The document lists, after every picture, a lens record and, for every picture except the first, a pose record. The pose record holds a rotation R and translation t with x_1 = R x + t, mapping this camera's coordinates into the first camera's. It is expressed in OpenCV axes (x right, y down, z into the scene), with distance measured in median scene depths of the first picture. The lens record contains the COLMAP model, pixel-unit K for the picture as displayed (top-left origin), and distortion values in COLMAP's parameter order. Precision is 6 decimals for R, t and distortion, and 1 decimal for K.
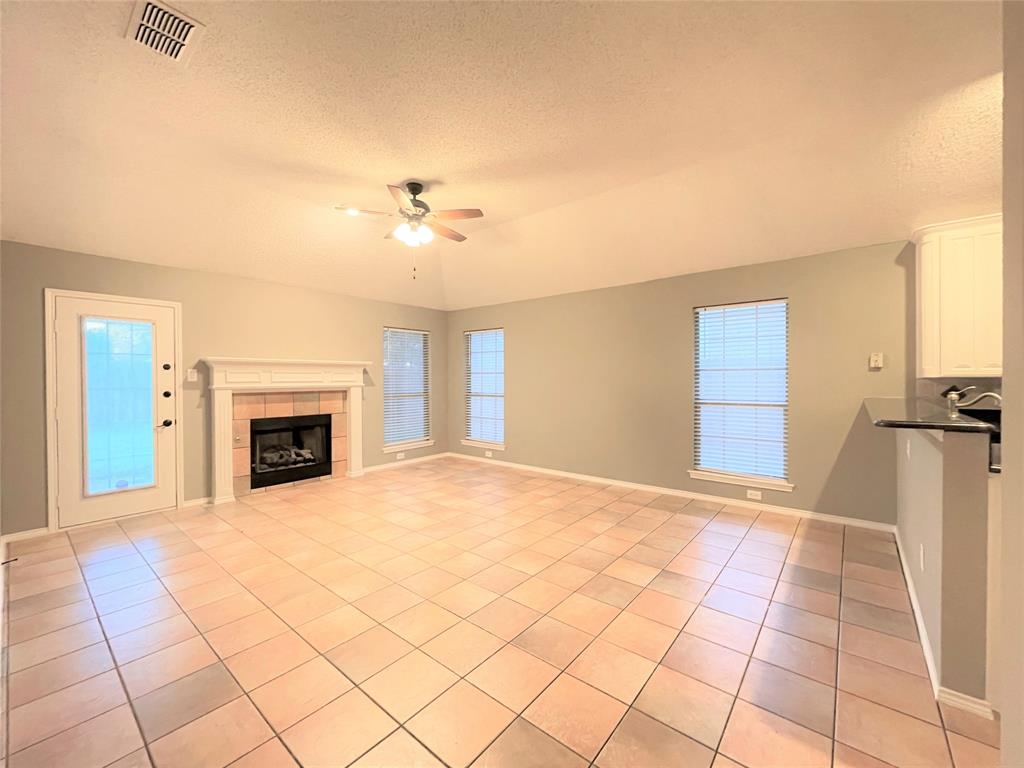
lens RADIAL K [[412.4, 0, 512.7], [0, 412.4, 381.2], [0, 0, 1]] dist [0.001243, 0.000257]
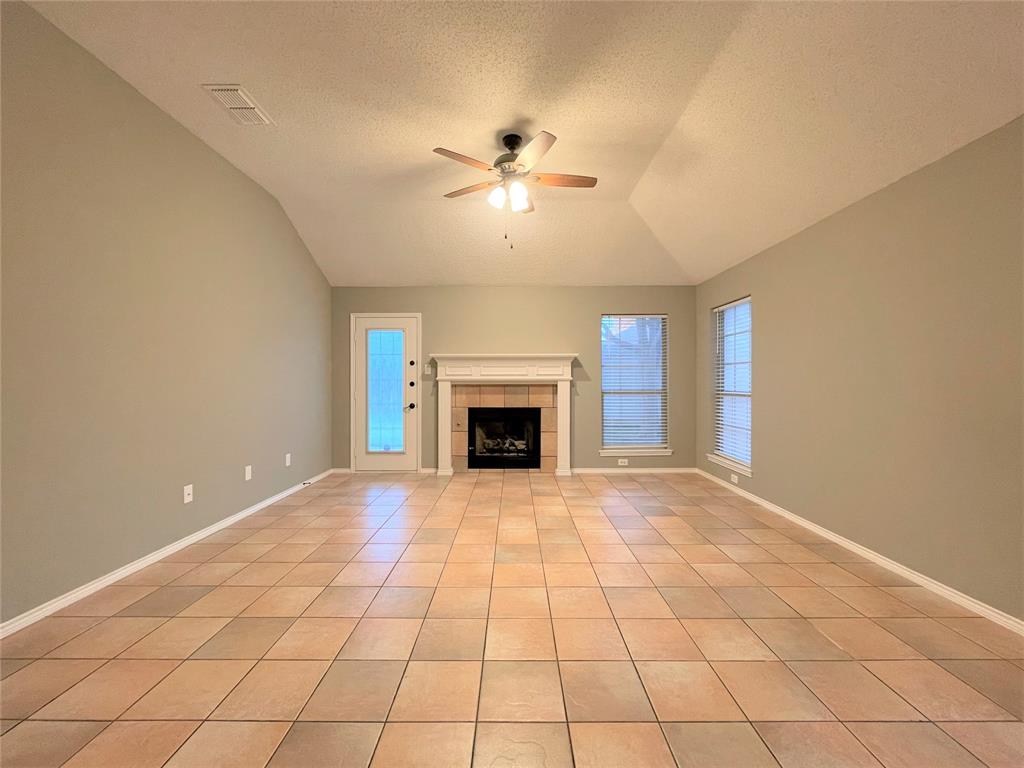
lens RADIAL K [[415.1, 0, 512.9], [0, 415.1, 382.8], [0, 0, 1]] dist [0.000606, 0.000187]
pose [[0.634469, 0.003871, -0.772939, 0.329313], [-0.006568, 0.999978, -0.000383, 0.022652], [0.772921, 0.005320, 0.634480, 0.353687]]
